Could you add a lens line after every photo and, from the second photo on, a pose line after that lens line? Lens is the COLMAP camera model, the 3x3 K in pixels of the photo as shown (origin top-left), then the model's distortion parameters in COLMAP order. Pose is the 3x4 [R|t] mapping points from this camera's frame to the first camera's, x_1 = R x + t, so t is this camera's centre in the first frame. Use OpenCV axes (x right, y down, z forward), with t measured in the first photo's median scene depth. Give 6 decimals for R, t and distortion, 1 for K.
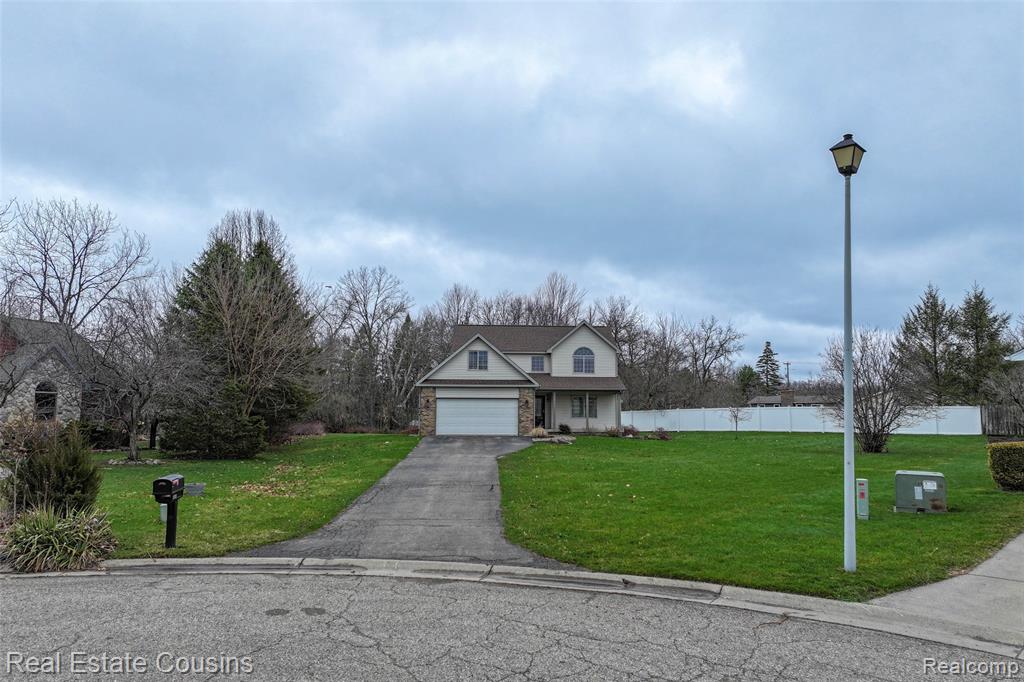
lens RADIAL K [[721.3, 0, 516.7], [0, 721.3, 339.6], [0, 0, 1]] dist [0.004368, 0.010114]
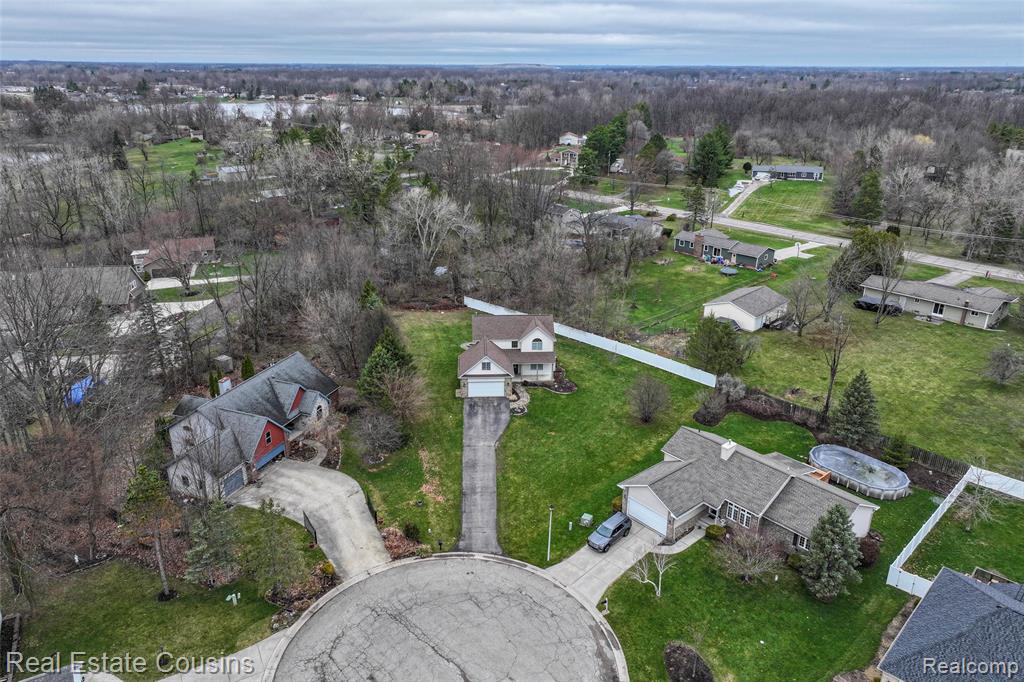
lens RADIAL K [[721.3, 0, 516.7], [0, 721.3, 339.6], [0, 0, 1]] dist [0.004368, 0.010114]
pose [[0.999994, 0.000245, 0.003520, 0.032304], [-0.001832, 0.888646, 0.458591, -1.060437], [-0.003016, -0.458594, 0.888641, -0.931620]]
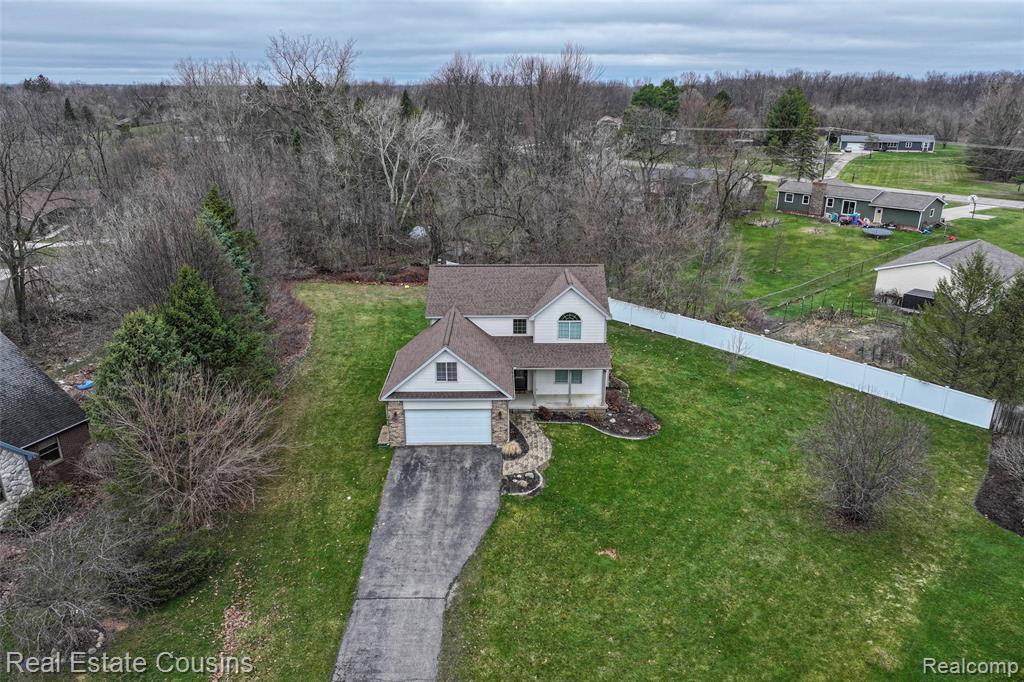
lens RADIAL K [[721.3, 0, 516.7], [0, 721.3, 339.6], [0, 0, 1]] dist [0.004368, 0.010114]
pose [[0.999214, 0.008106, -0.038800, 0.071132], [0.009503, 0.901333, 0.433022, -0.406801], [0.038482, -0.433051, 0.900548, 0.192166]]
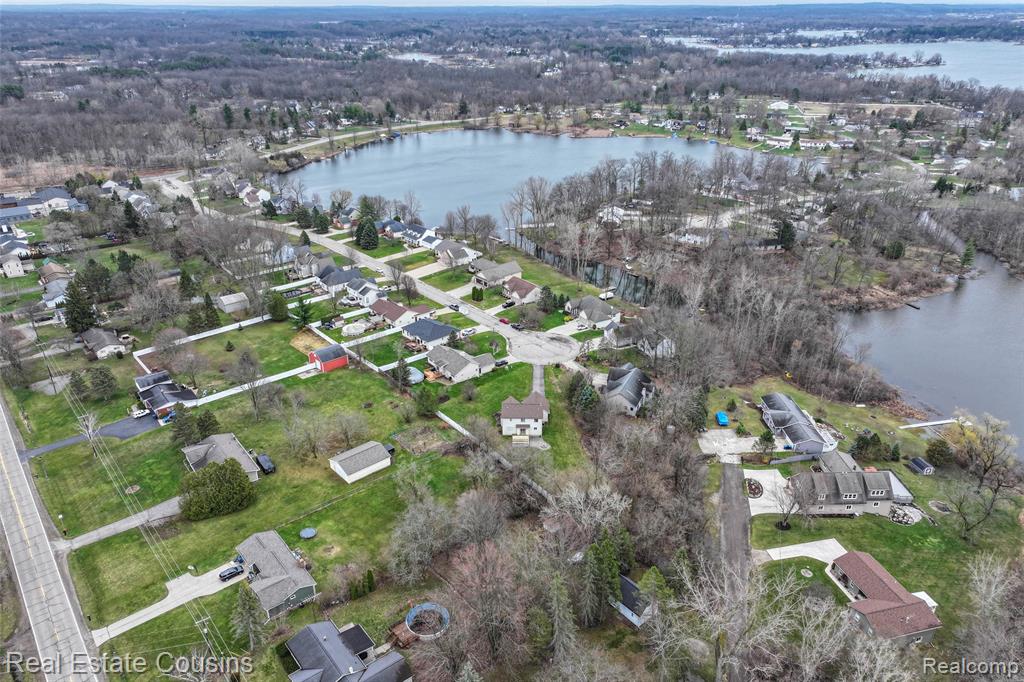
lens RADIAL K [[721.3, 0, 516.7], [0, 721.3, 339.6], [0, 0, 1]] dist [0.004368, 0.010114]
pose [[-0.997509, -0.026517, 0.065365, -0.244019], [-0.003377, 0.943541, 0.331239, -2.007658], [-0.070458, 0.330193, -0.941280, 5.647426]]
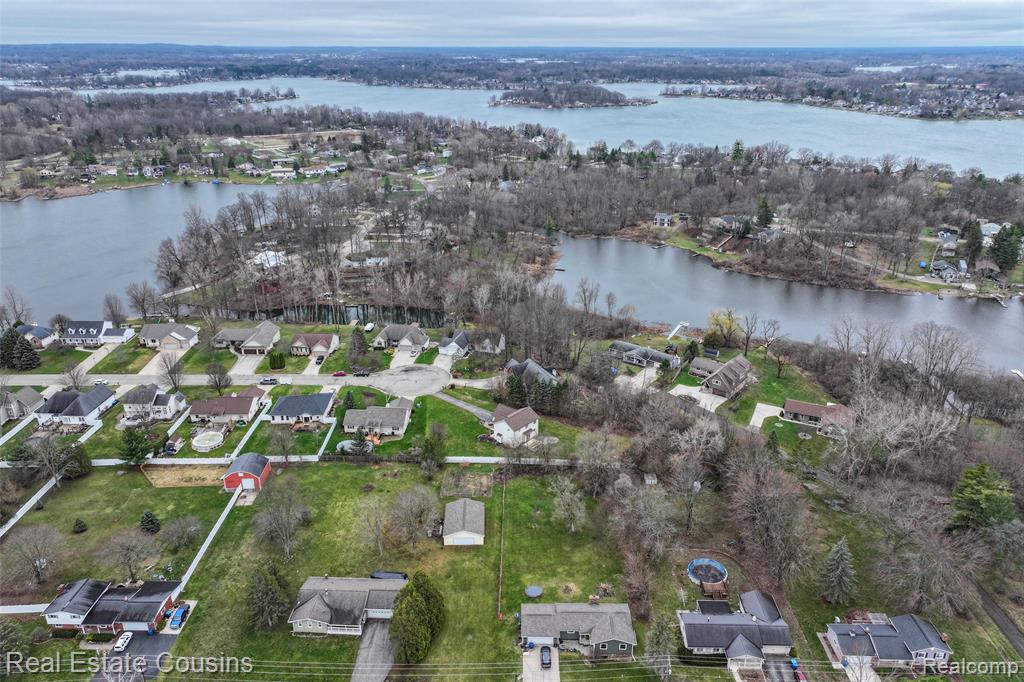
lens RADIAL K [[721.3, 0, 516.7], [0, 721.3, 339.6], [0, 0, 1]] dist [0.004368, 0.010114]
pose [[-0.695014, 0.273287, -0.665034, 3.238674], [0.070184, 0.946317, 0.315528, -2.097229], [0.715563, 0.172622, -0.676884, 4.595806]]
